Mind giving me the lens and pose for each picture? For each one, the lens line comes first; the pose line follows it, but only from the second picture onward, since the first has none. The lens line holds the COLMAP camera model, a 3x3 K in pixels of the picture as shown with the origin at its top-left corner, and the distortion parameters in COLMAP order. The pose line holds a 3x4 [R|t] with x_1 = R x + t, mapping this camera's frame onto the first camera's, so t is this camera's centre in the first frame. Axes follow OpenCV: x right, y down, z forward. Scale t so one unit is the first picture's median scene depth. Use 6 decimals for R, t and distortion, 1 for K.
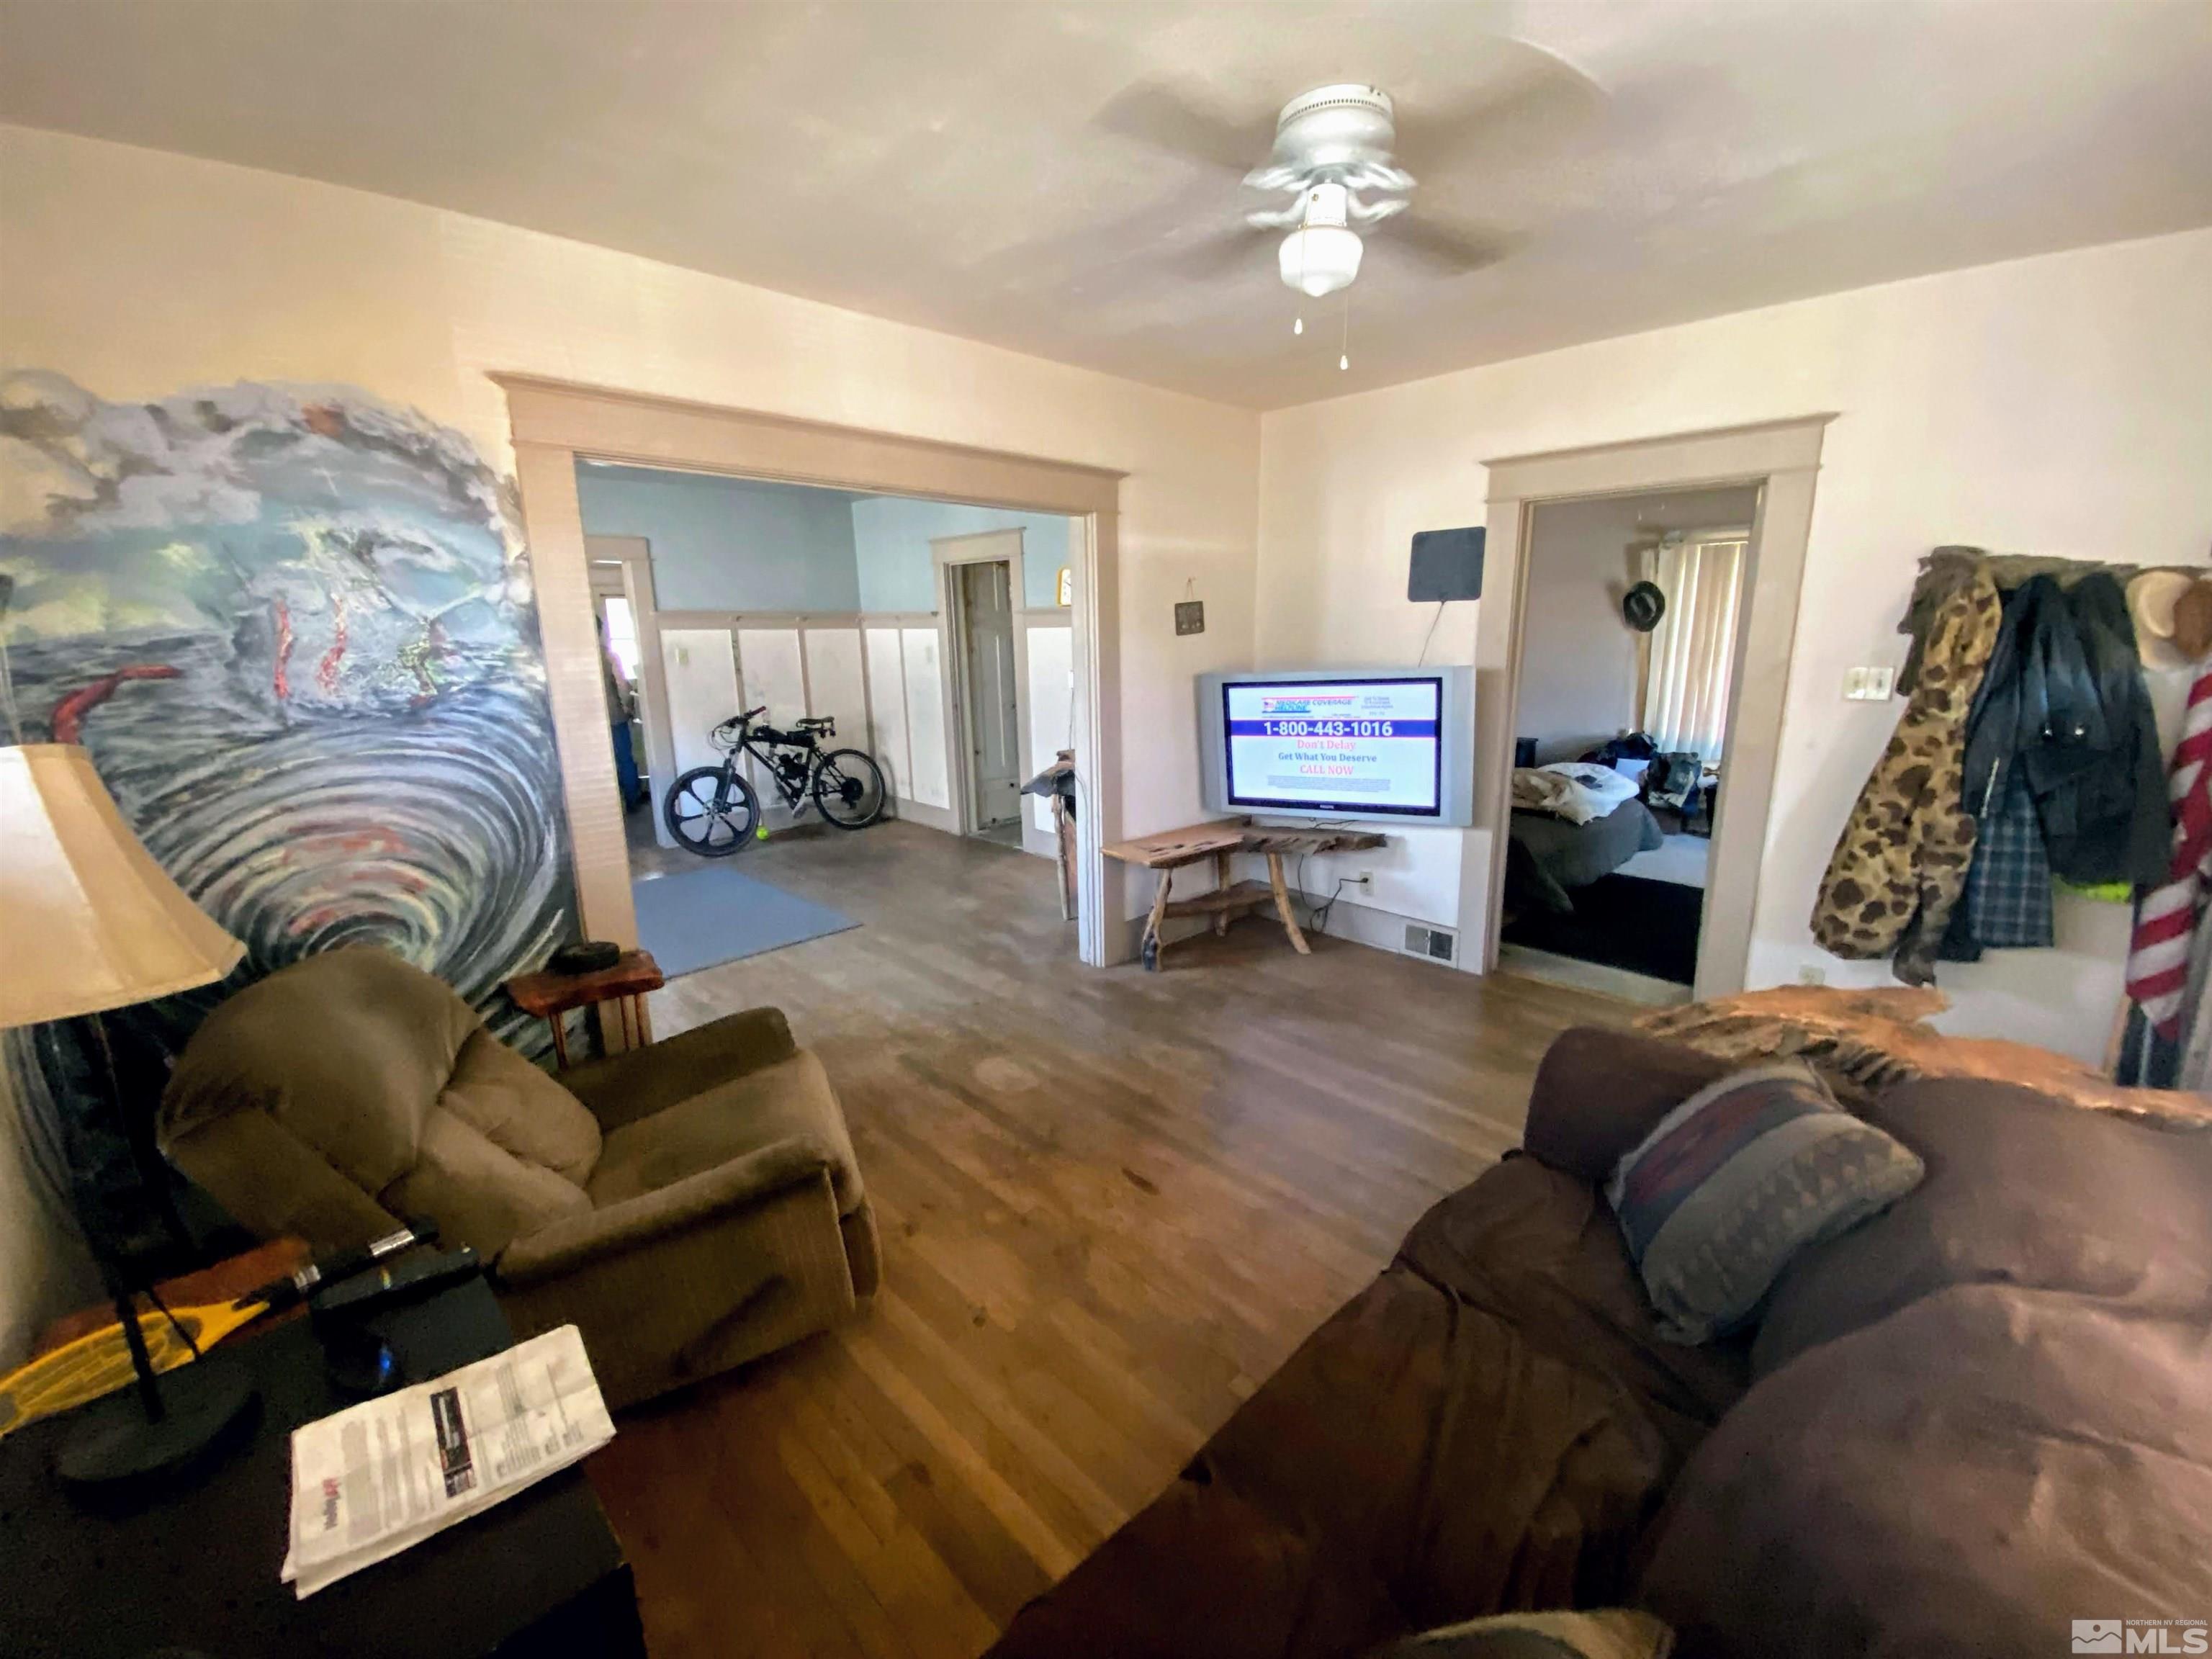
lens RADIAL K [[901.5, 0, 1118.9], [0, 901.5, 827.2], [0, 0, 1]] dist [-0.001790, -0.009117]
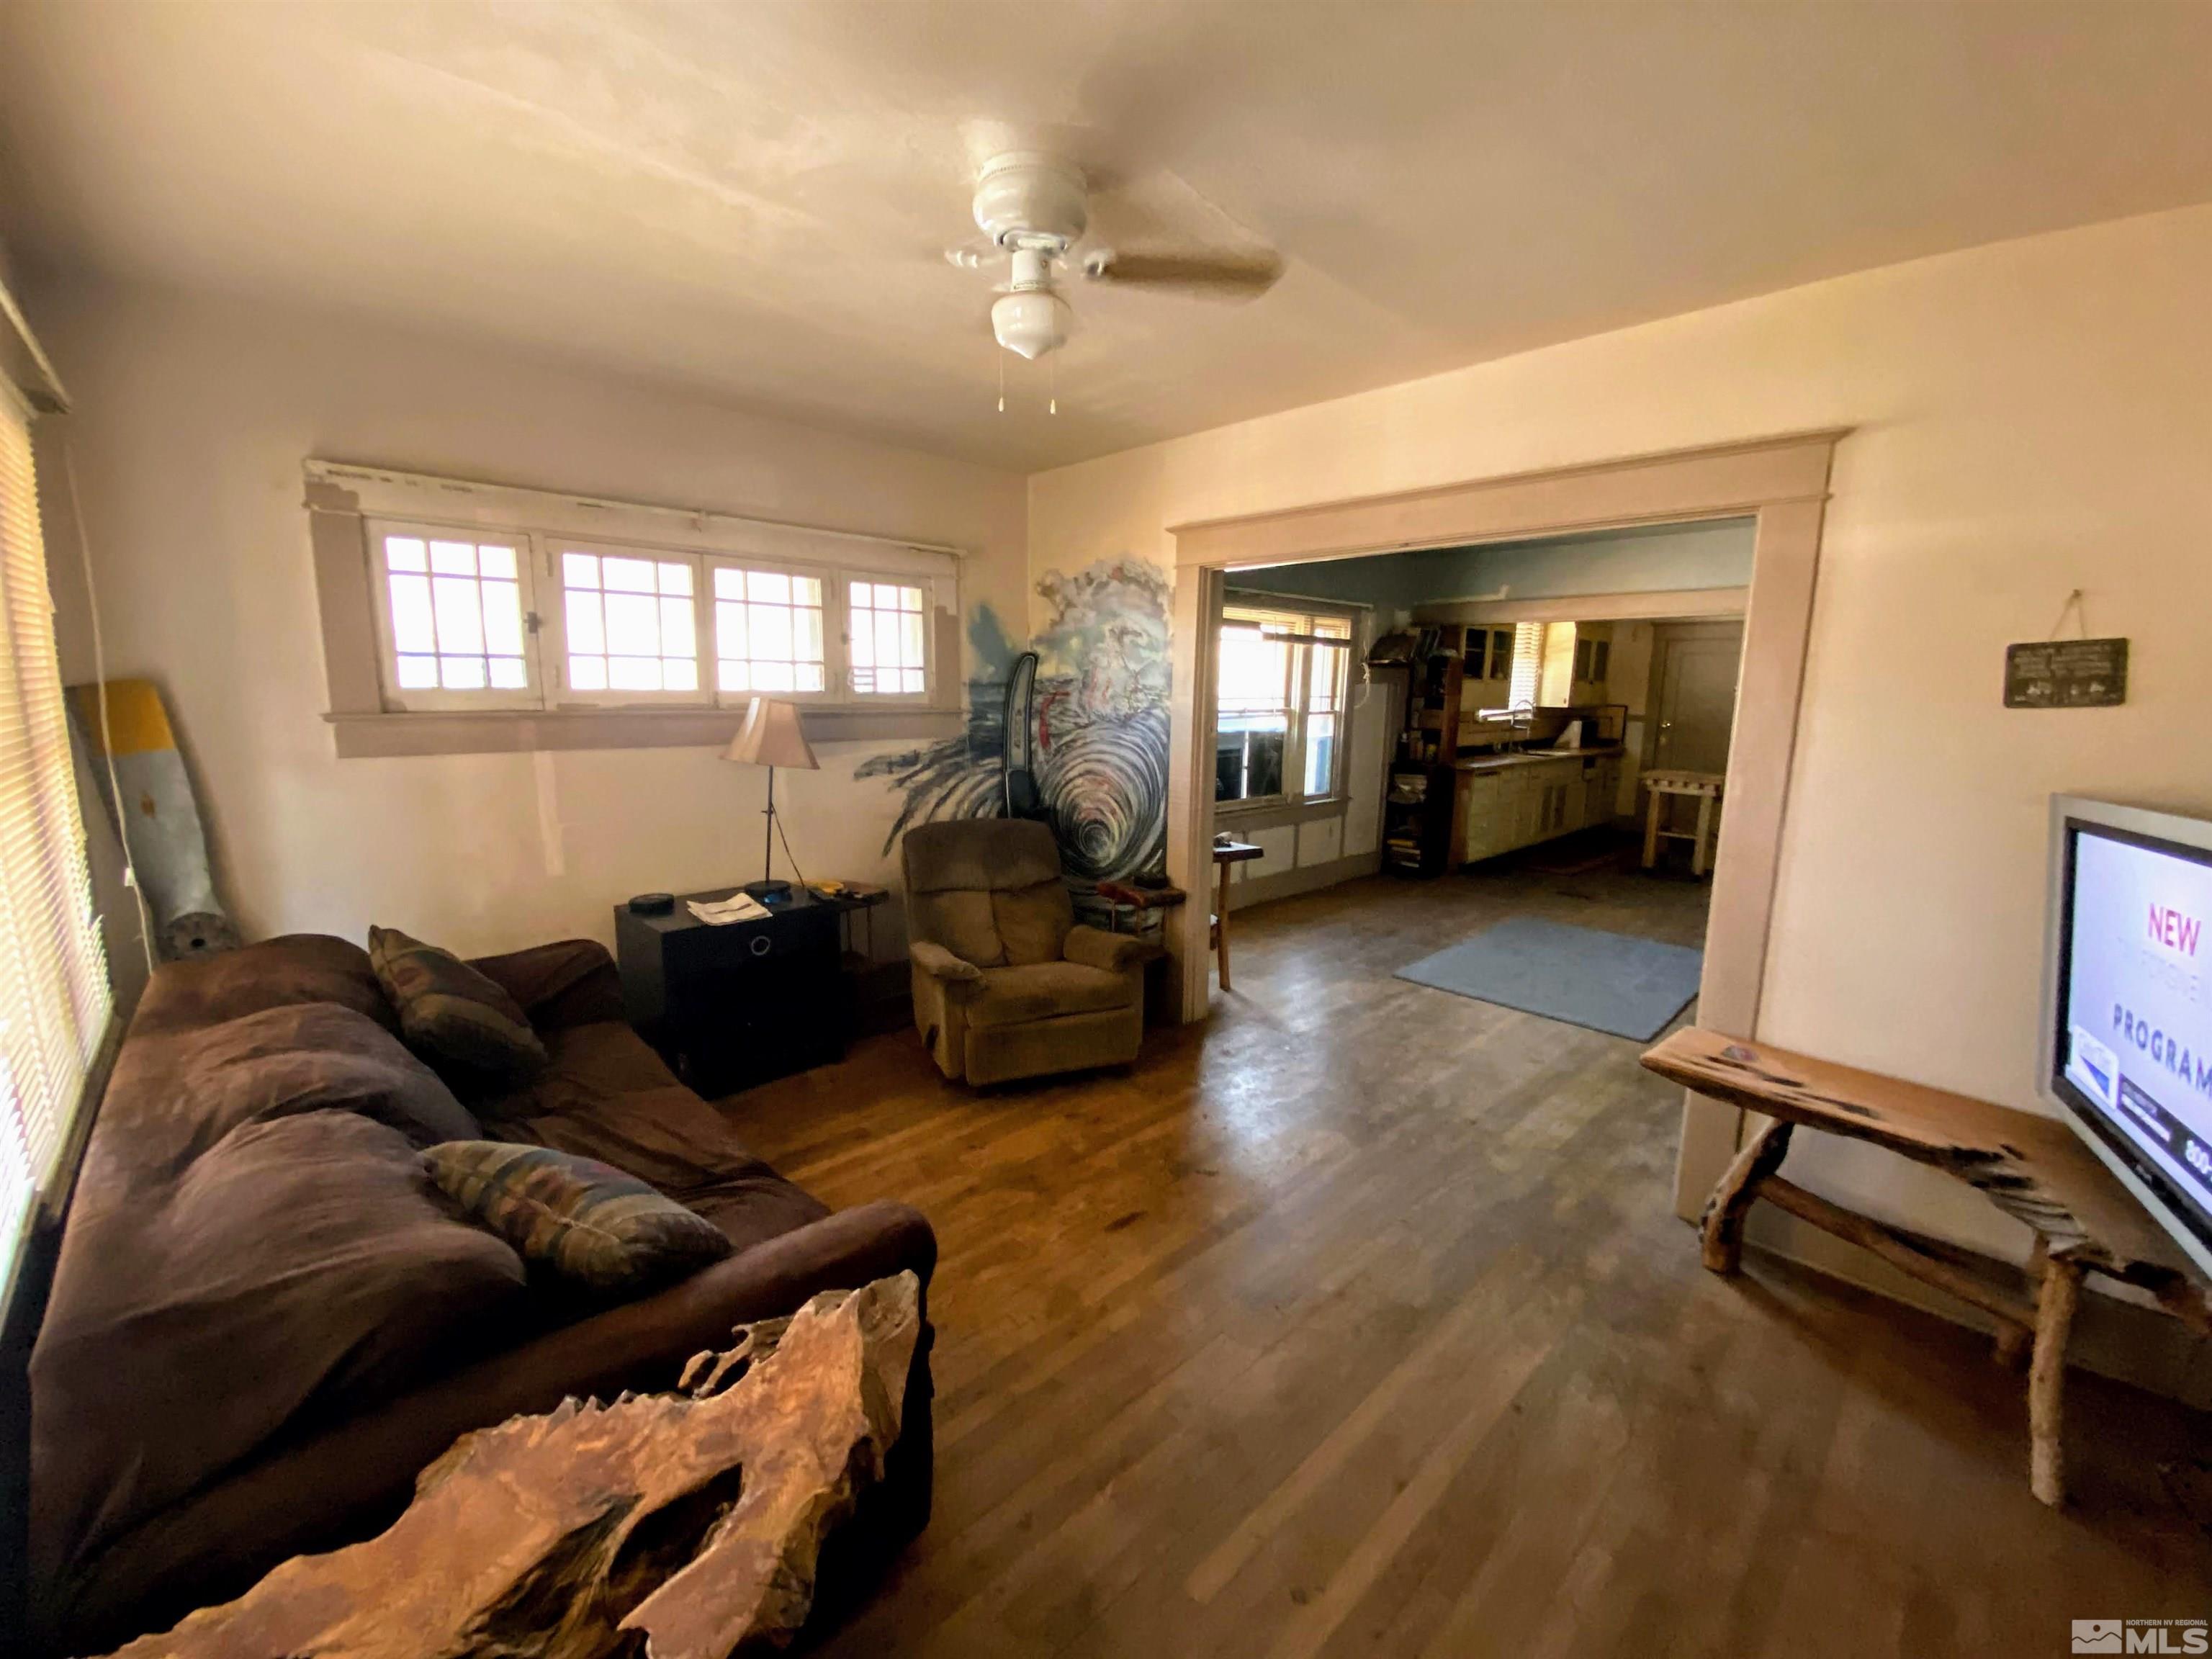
lens RADIAL K [[901.5, 0, 1100.3], [0, 901.5, 830.0], [0, 0, 1]] dist [-0.001790, -0.009117]
pose [[-0.051892, 0.172366, -0.983665, 1.080609], [-0.227973, 0.956939, 0.179709, -0.232491], [0.972284, 0.233574, -0.010363, 1.006926]]
